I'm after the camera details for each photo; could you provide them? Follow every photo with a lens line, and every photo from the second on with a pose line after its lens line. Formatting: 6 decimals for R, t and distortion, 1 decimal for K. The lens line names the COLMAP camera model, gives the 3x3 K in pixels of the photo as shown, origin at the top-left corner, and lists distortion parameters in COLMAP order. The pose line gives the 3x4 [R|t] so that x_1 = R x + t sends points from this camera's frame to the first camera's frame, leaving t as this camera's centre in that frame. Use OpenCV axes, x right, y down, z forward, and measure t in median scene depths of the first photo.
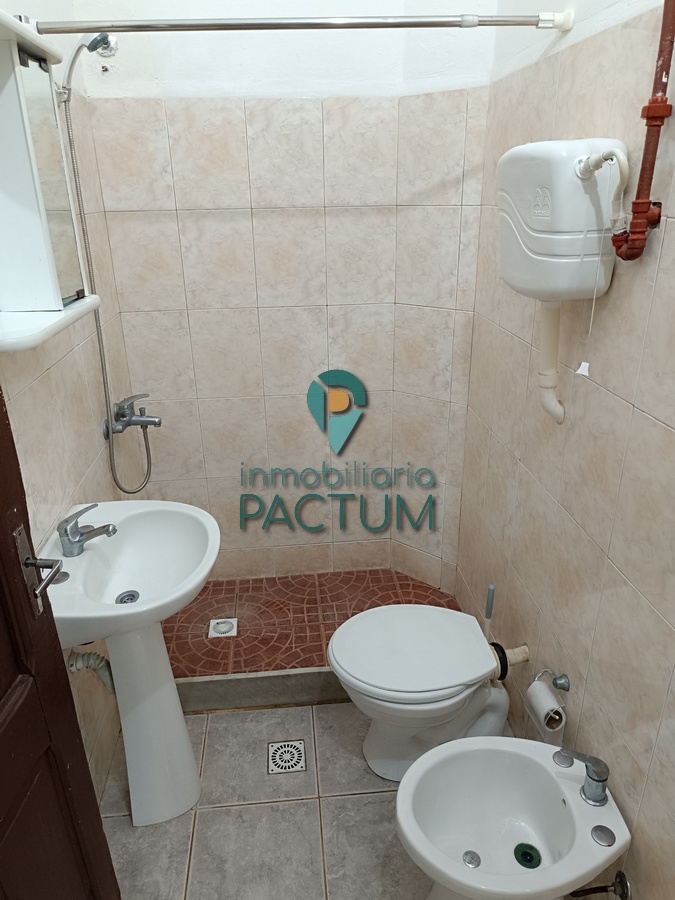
lens RADIAL K [[621.7, 0, 337.5], [0, 621.7, 450.0], [0, 0, 1]] dist [0.002058, -0.000534]
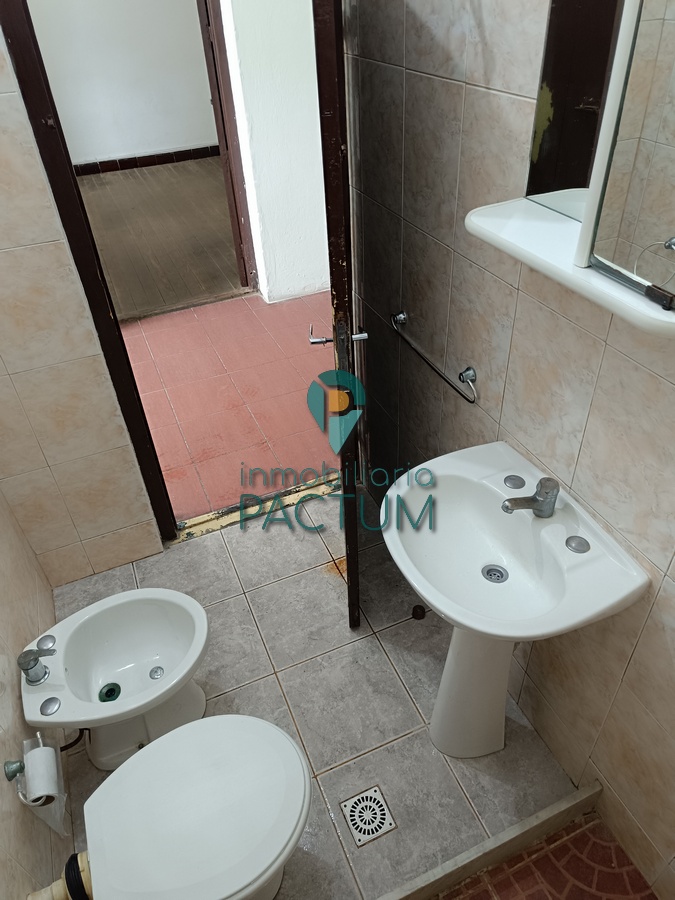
lens RADIAL K [[621.7, 0, 337.5], [0, 621.7, 450.0], [0, 0, 1]] dist [0.002058, -0.000534]
pose [[-0.952207, 0.230384, -0.200563, 0.011604], [-0.061057, 0.499797, 0.863988, -0.428899], [0.299290, 0.834941, -0.461843, 0.847402]]
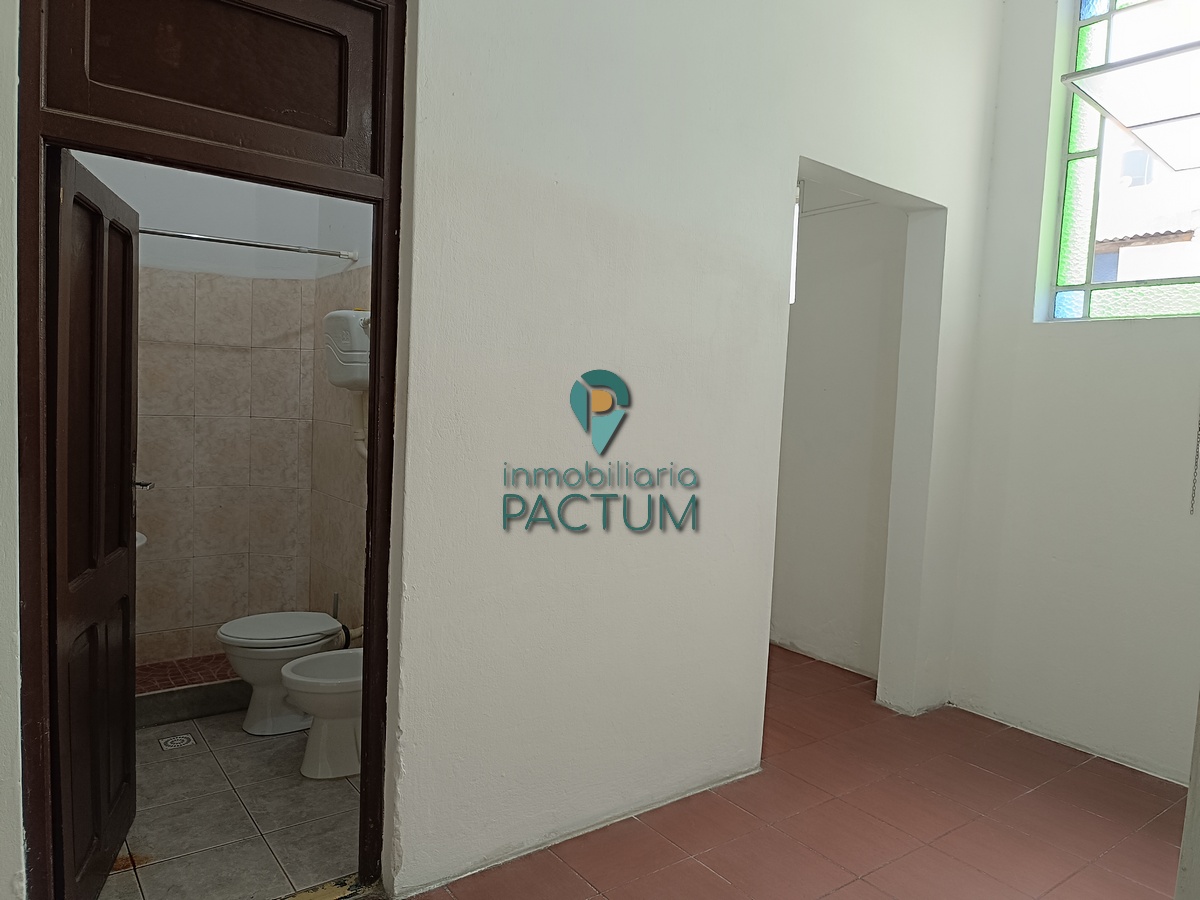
lens RADIAL K [[820.5, 0, 600.0], [0, 820.5, 450.0], [0, 0, 1]] dist [-0.009306, -0.003404]
pose [[0.851930, 0.015976, 0.523412, -0.199506], [0.148371, 0.951209, -0.270530, 0.445160], [-0.502196, 0.308132, 0.807993, -0.816637]]
